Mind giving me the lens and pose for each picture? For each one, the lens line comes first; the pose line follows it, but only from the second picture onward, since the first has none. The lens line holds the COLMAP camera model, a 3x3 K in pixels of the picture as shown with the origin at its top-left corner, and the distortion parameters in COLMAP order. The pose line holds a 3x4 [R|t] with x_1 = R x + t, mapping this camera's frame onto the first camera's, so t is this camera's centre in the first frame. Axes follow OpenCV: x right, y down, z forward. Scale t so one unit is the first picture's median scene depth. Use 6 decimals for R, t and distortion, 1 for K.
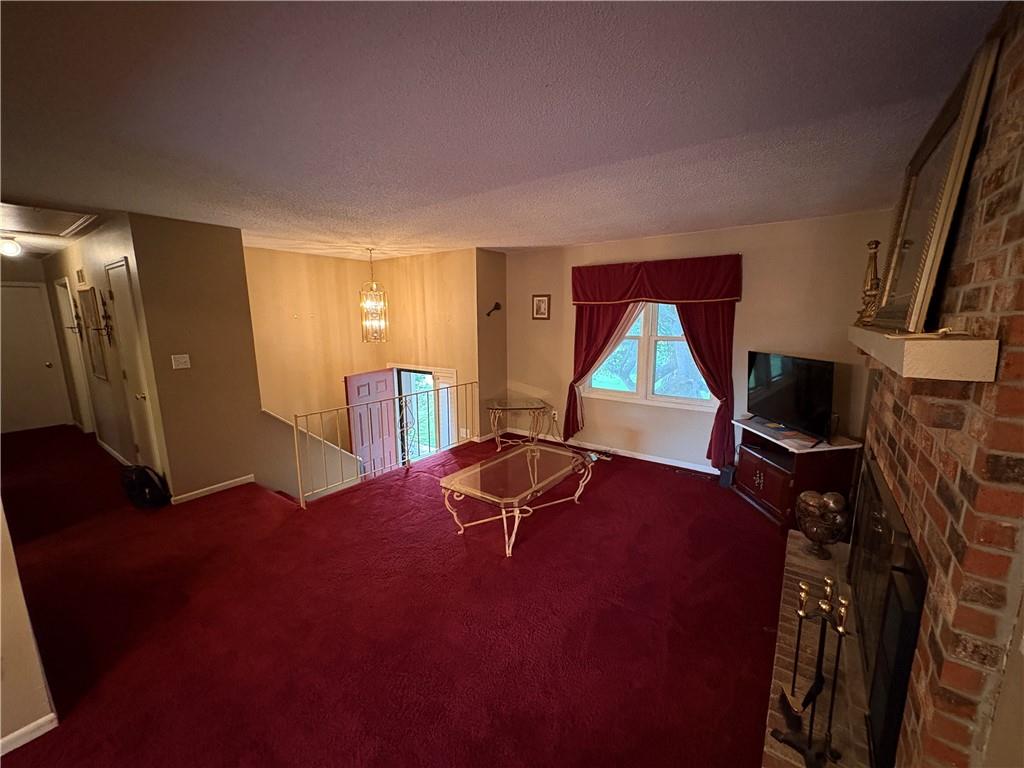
lens RADIAL K [[407.1, 0, 514.2], [0, 407.1, 383.9], [0, 0, 1]] dist [-0.001475, -0.000124]
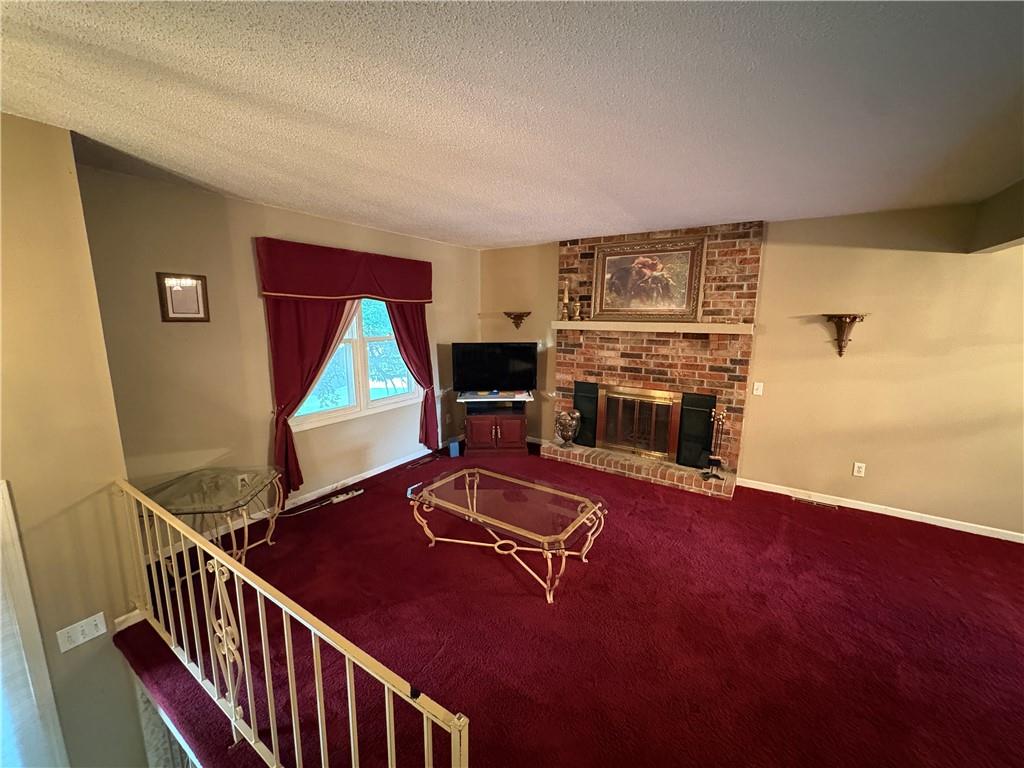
lens RADIAL K [[417.4, 0, 512.0], [0, 417.4, 384.0], [0, 0, 1]] dist [-0.000787, -0.000104]
pose [[-0.042681, -0.163130, 0.985681, -0.569439], [0.160825, 0.972592, 0.167928, -0.115522], [-0.986060, 0.165689, -0.015276, 0.681517]]
